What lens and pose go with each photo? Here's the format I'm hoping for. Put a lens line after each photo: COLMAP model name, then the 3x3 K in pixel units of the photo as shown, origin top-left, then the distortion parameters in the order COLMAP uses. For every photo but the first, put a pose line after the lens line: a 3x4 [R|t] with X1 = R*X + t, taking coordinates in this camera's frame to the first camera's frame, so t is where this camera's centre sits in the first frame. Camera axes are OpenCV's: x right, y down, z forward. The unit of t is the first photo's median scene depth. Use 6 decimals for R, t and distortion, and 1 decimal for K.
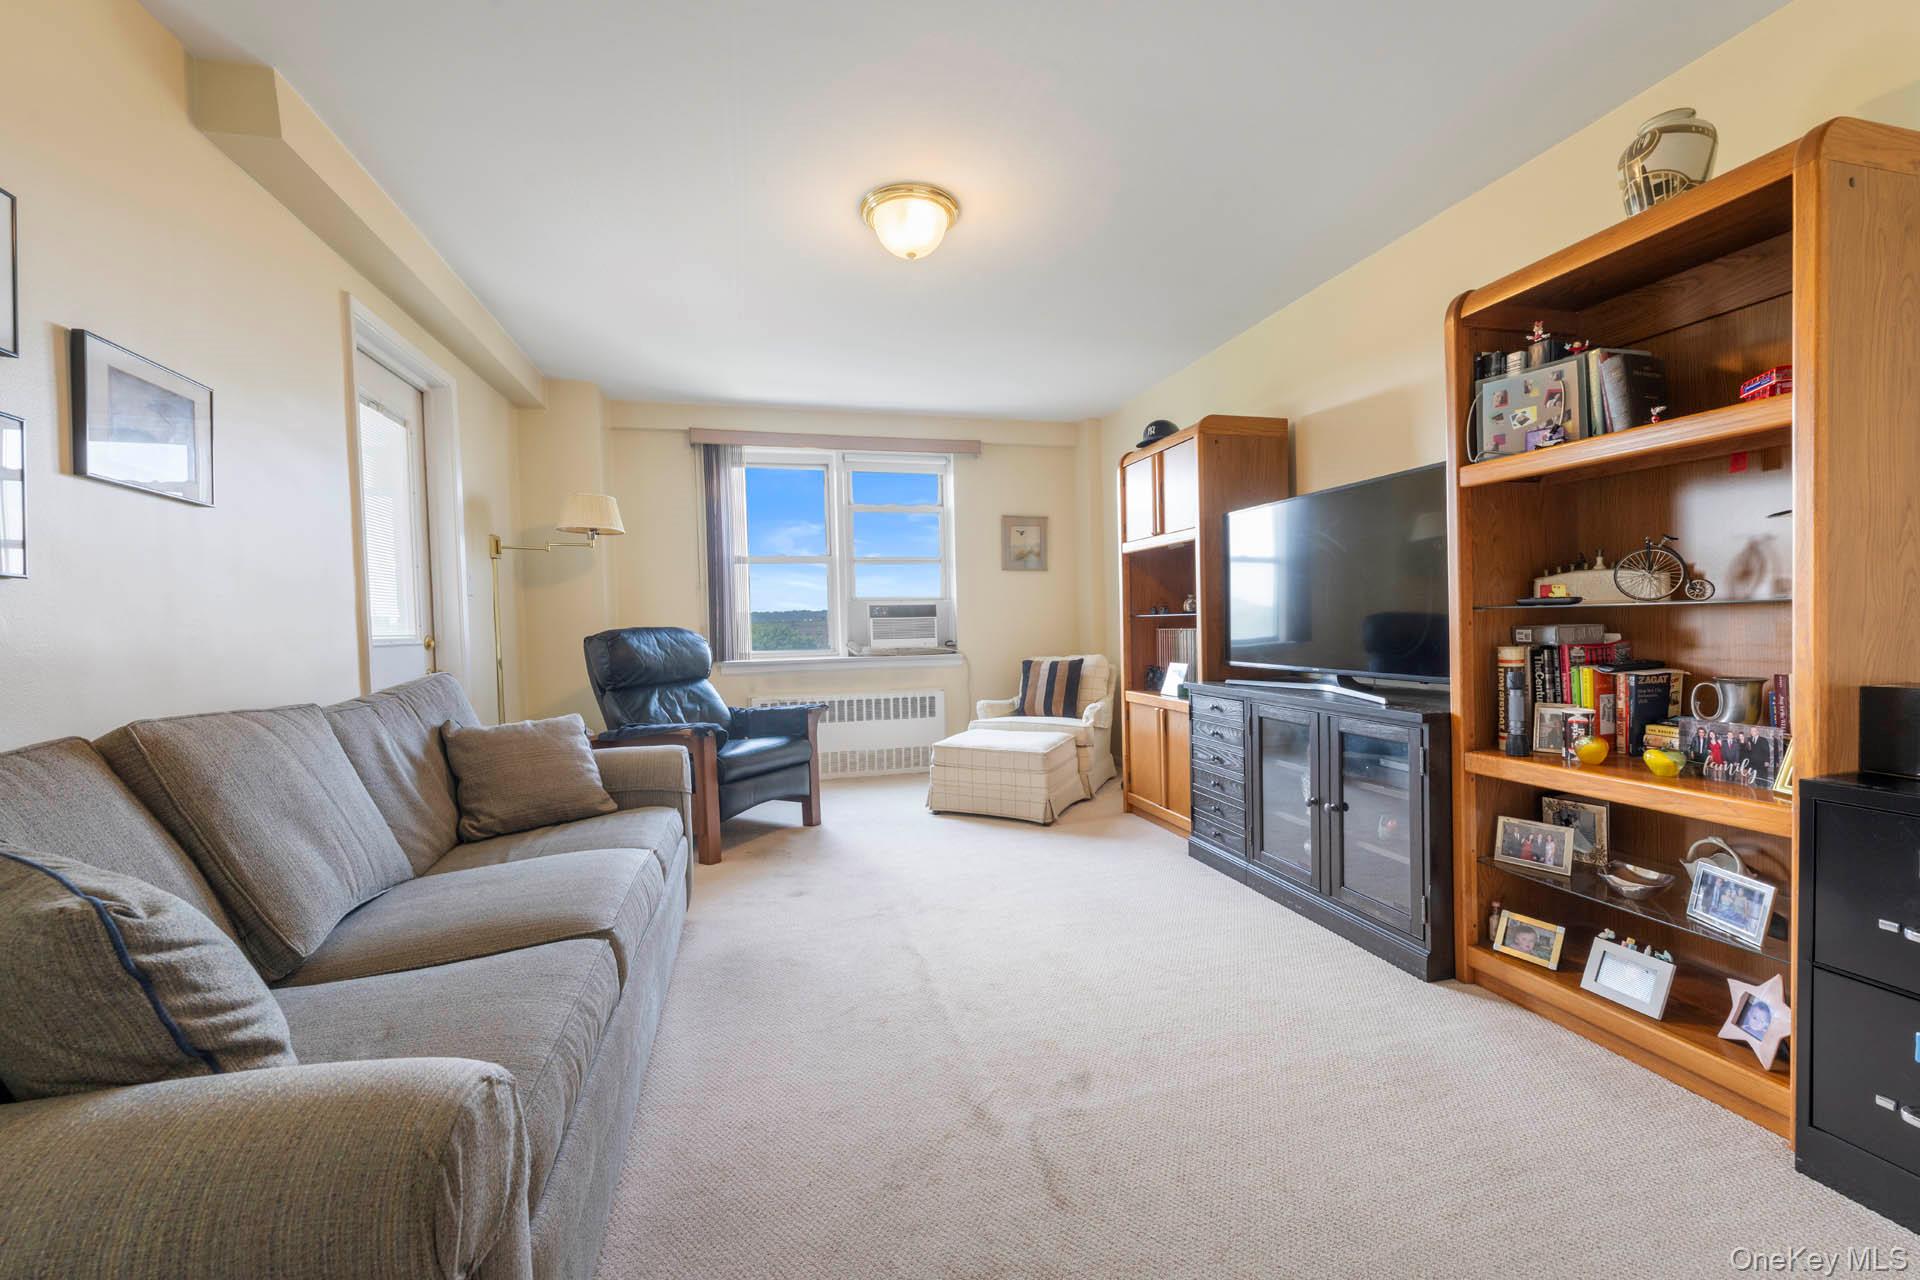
lens RADIAL K [[752.2, 0, 959.1], [0, 752.2, 641.8], [0, 0, 1]] dist [-0.000774, -0.000191]
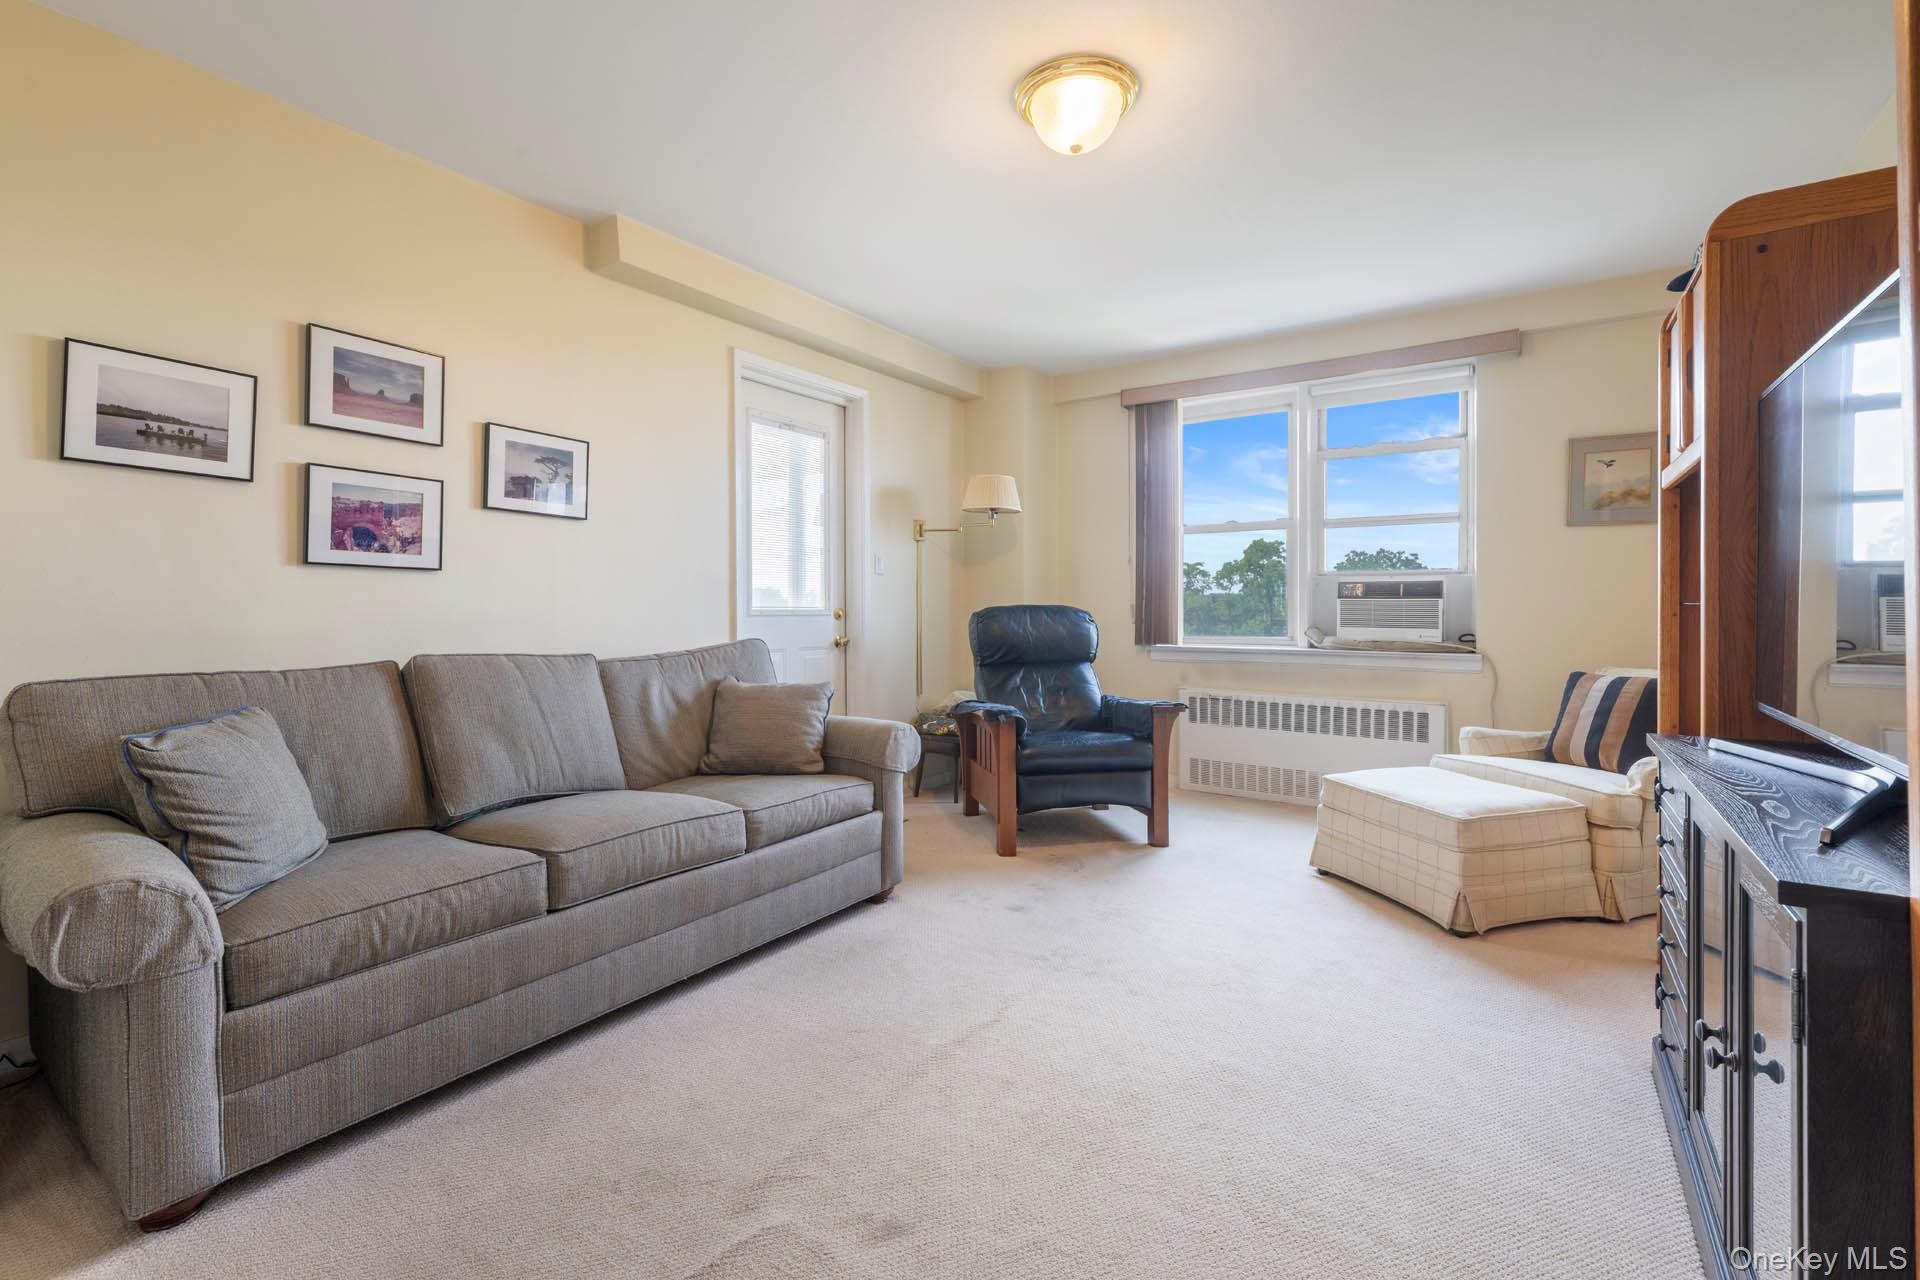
lens RADIAL K [[836.1, 0, 958.5], [0, 836.1, 611.6], [0, 0, 1]] dist [-0.000682, -0.000327]
pose [[0.650007, 0.027546, -0.759429, 0.358879], [-0.034706, 0.999376, 0.006544, -0.014630], [0.759135, 0.022103, 0.650558, 0.221674]]
